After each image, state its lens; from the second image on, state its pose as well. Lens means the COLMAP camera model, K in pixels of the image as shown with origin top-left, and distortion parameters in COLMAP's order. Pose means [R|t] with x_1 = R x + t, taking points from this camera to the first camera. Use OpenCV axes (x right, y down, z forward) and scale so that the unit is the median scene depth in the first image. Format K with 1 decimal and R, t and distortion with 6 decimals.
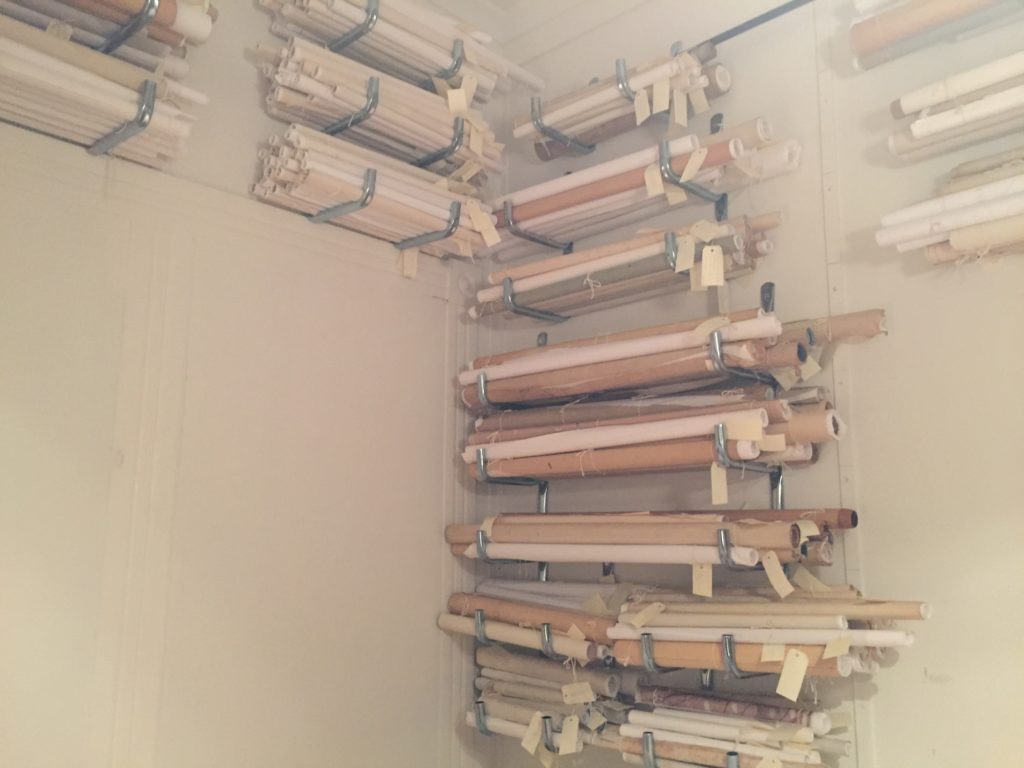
lens RADIAL K [[884.8, 0, 512.0], [0, 884.8, 384.0], [0, 0, 1]] dist [-0.054301, -0.000734]
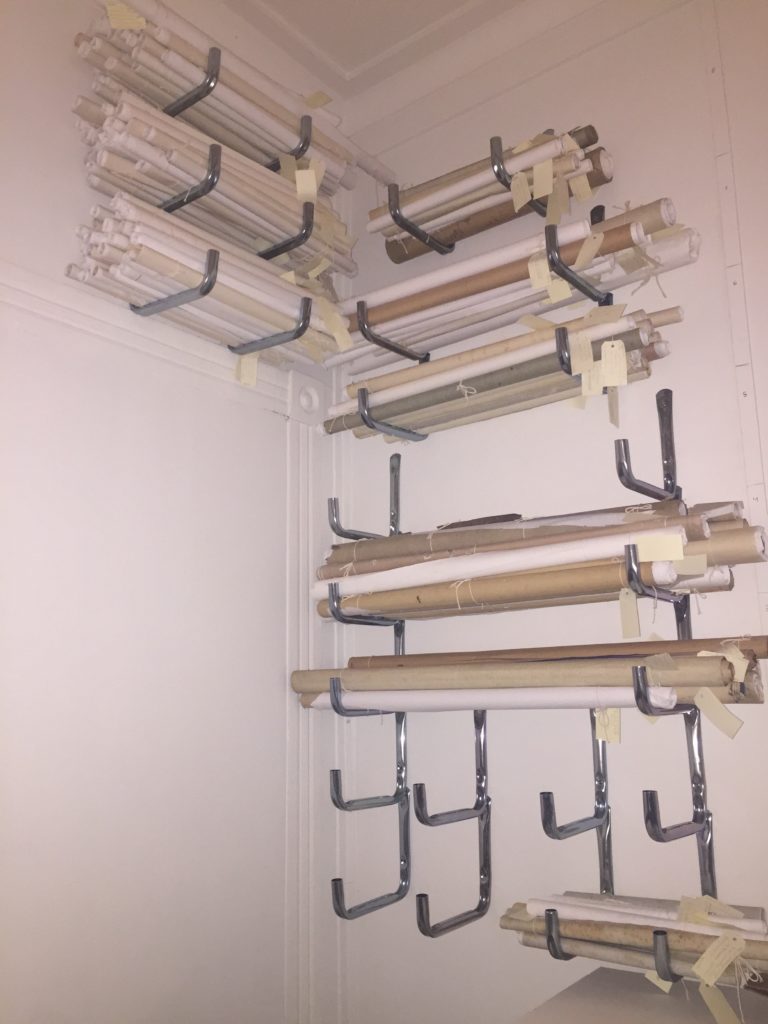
lens RADIAL K [[864.3, 0, 384.0], [0, 864.3, 512.0], [0, 0, 1]] dist [0.000637, -0.096116]
pose [[0.994435, -0.006250, 0.105164, -0.081201], [0.009677, 0.999438, -0.032108, 0.033579], [-0.104904, 0.032947, 0.993936, 0.157846]]
